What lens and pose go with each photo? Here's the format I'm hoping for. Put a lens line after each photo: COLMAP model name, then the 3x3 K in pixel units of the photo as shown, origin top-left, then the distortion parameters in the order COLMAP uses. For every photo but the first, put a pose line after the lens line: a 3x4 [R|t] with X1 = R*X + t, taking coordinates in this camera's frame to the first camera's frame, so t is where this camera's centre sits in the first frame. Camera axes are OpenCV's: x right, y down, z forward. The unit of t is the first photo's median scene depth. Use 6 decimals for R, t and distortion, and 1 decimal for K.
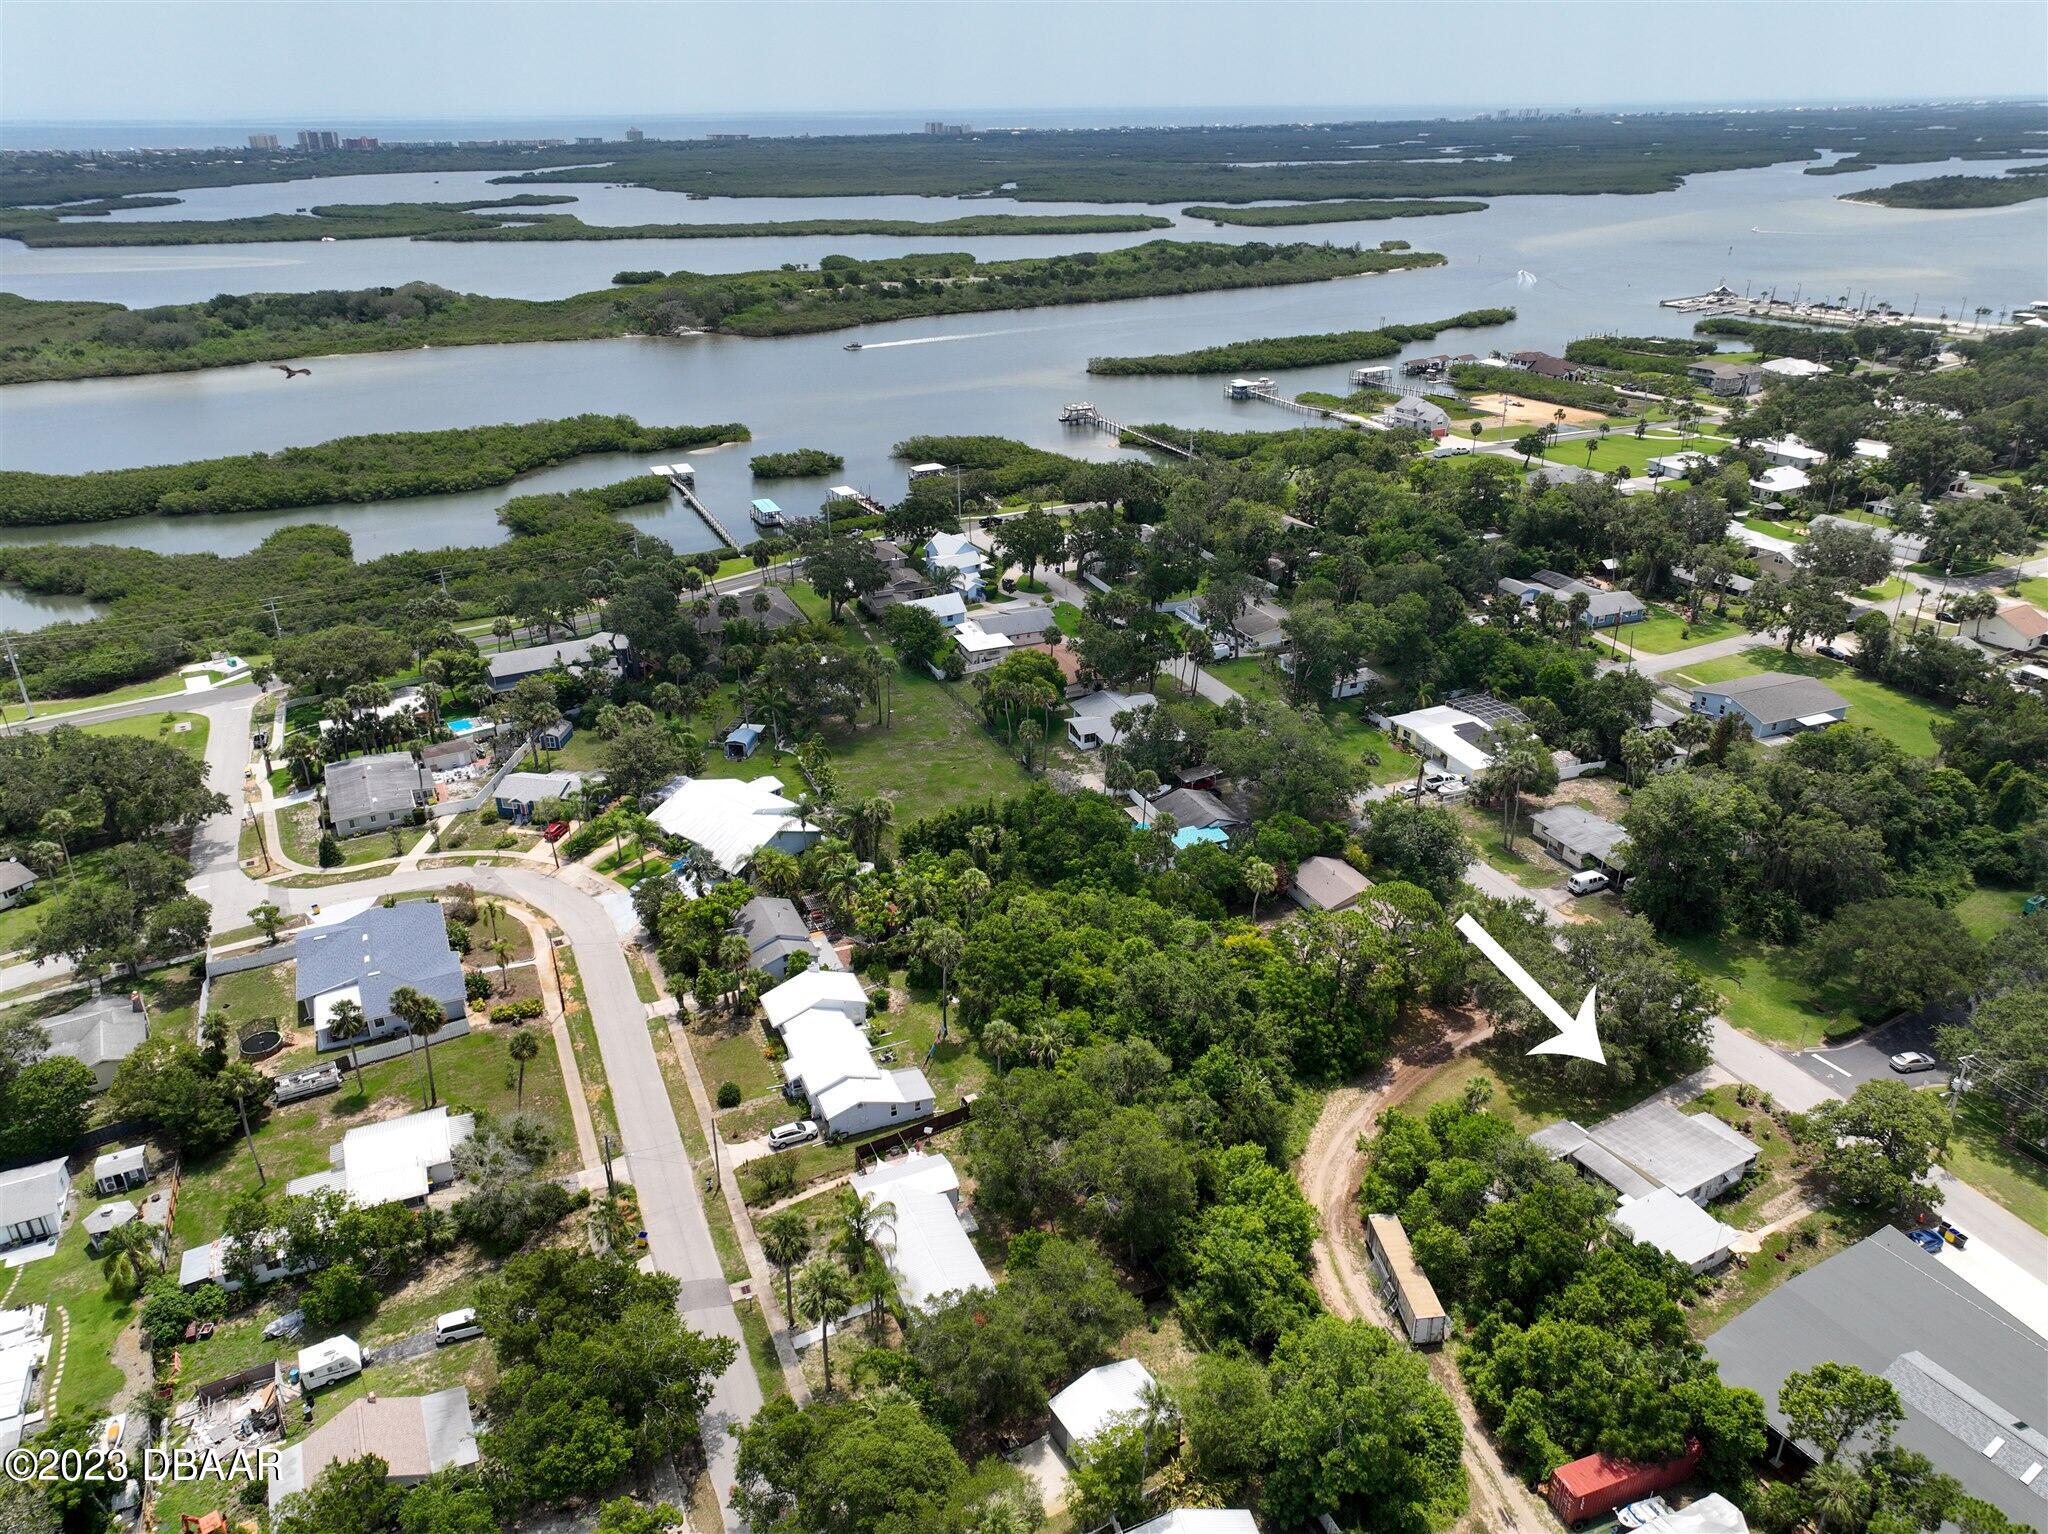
lens RADIAL K [[1435.1, 0, 1024.0], [0, 1435.1, 767.0], [0, 0, 1]] dist [-0.003559, 0.021375]
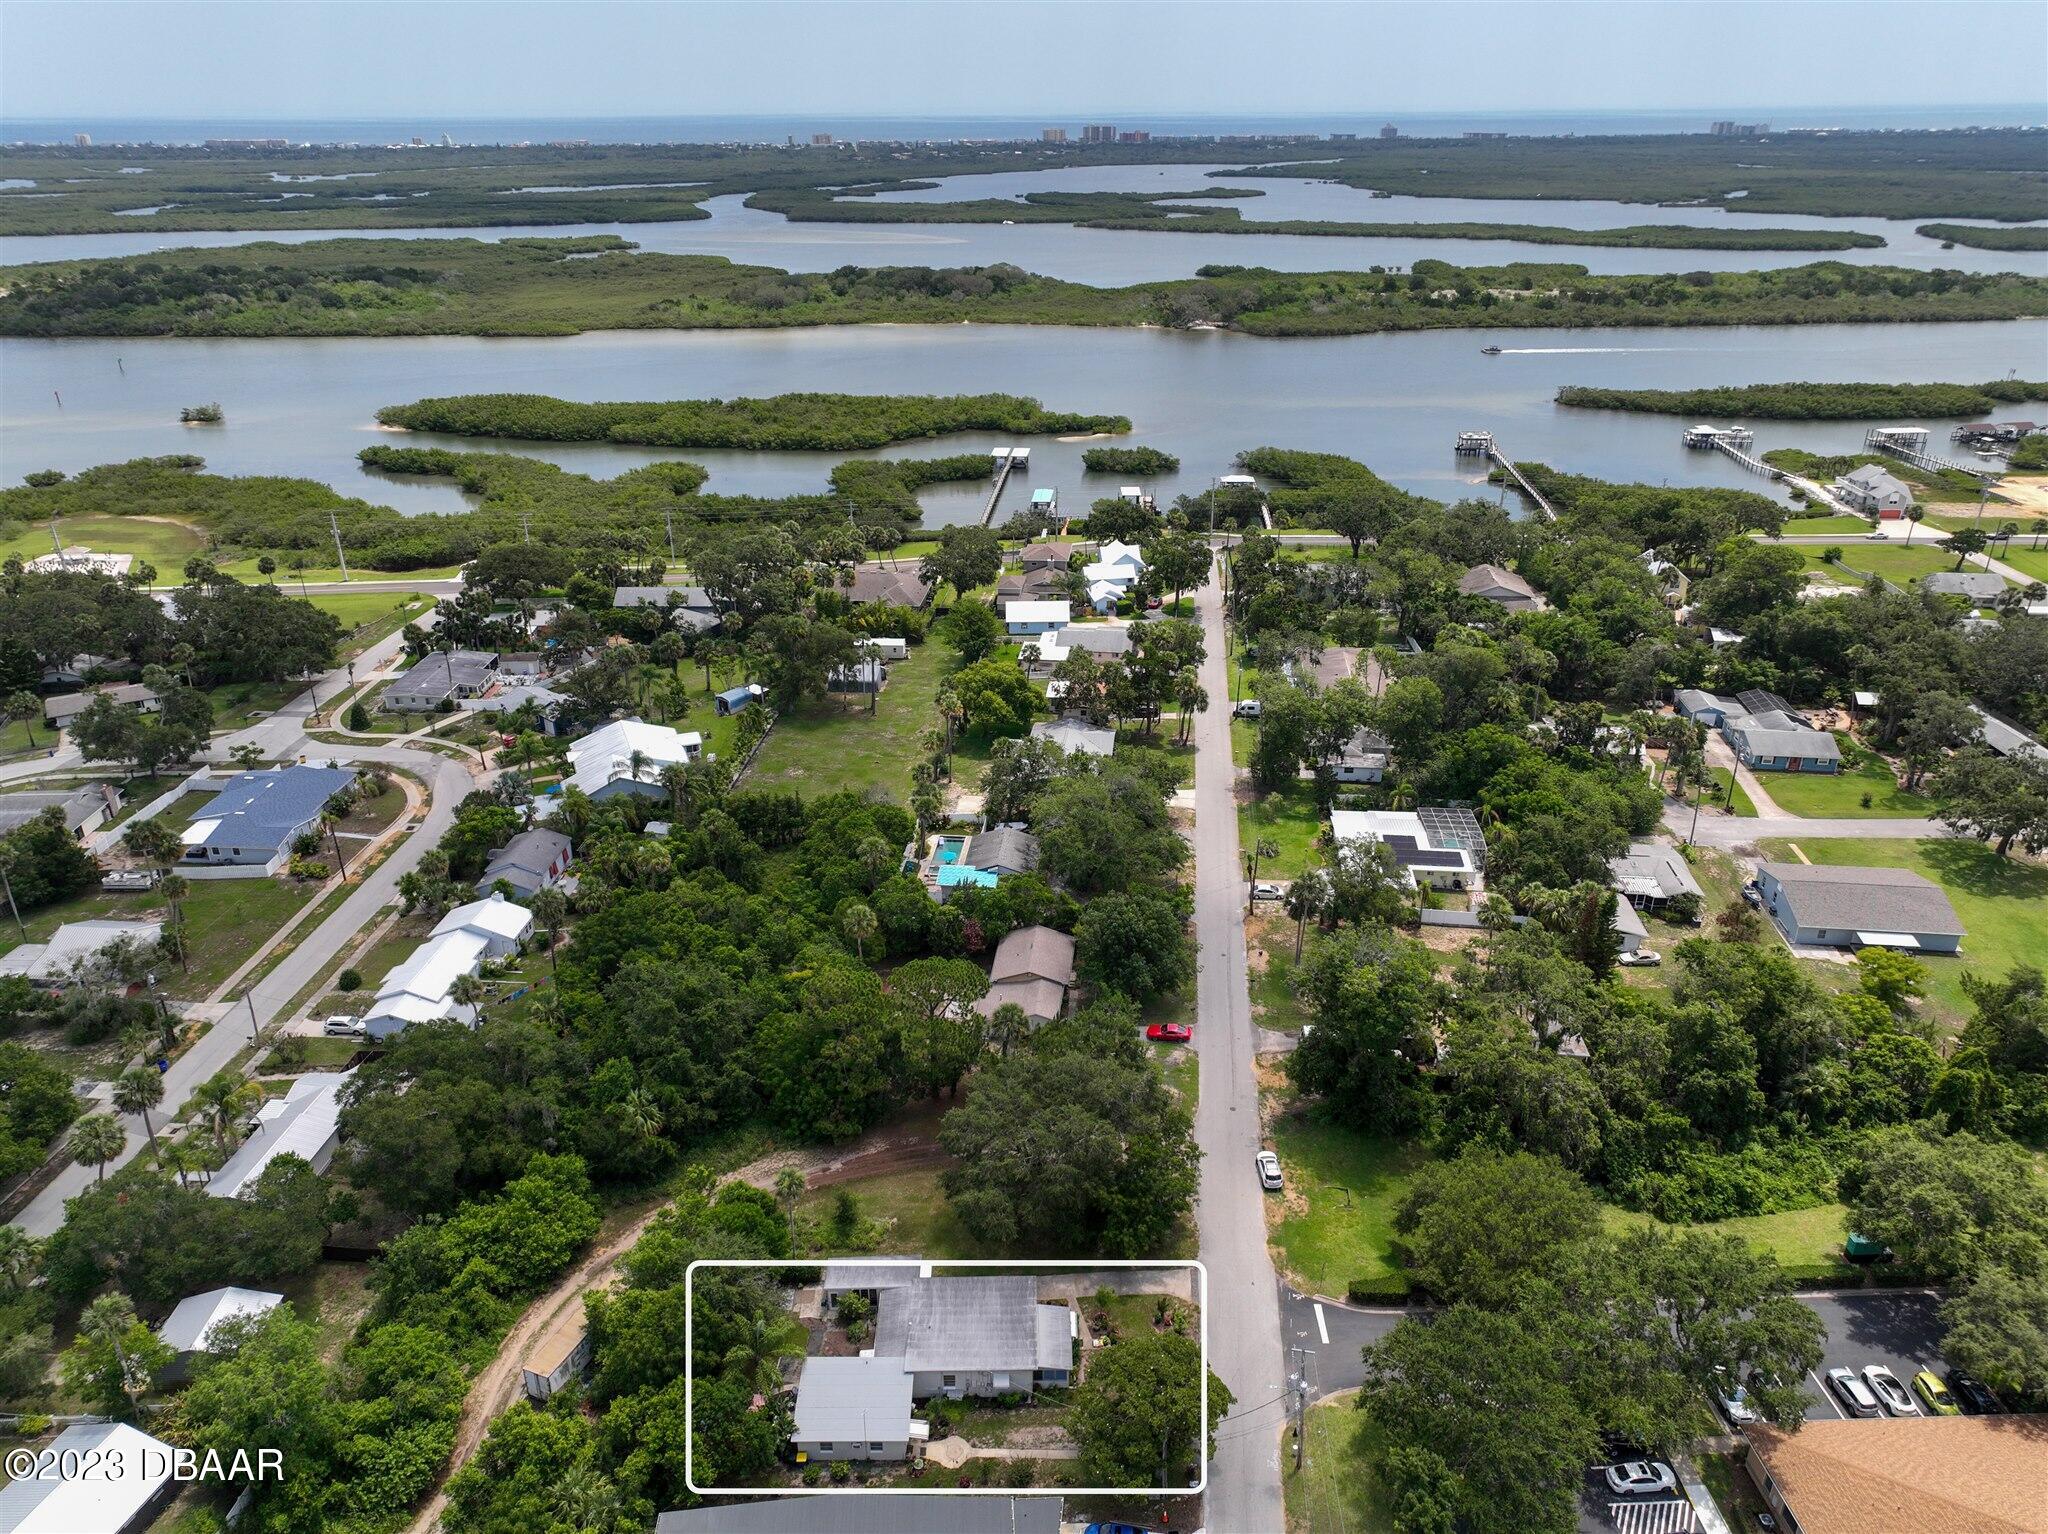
lens RADIAL K [[1435.1, 0, 1024.0], [0, 1435.1, 767.0], [0, 0, 1]] dist [-0.003559, 0.021375]
pose [[0.876707, 0.206673, -0.434363, 0.263410], [-0.205927, 0.977321, 0.049379, -0.036984], [0.434717, 0.046156, 0.899383, 0.076473]]
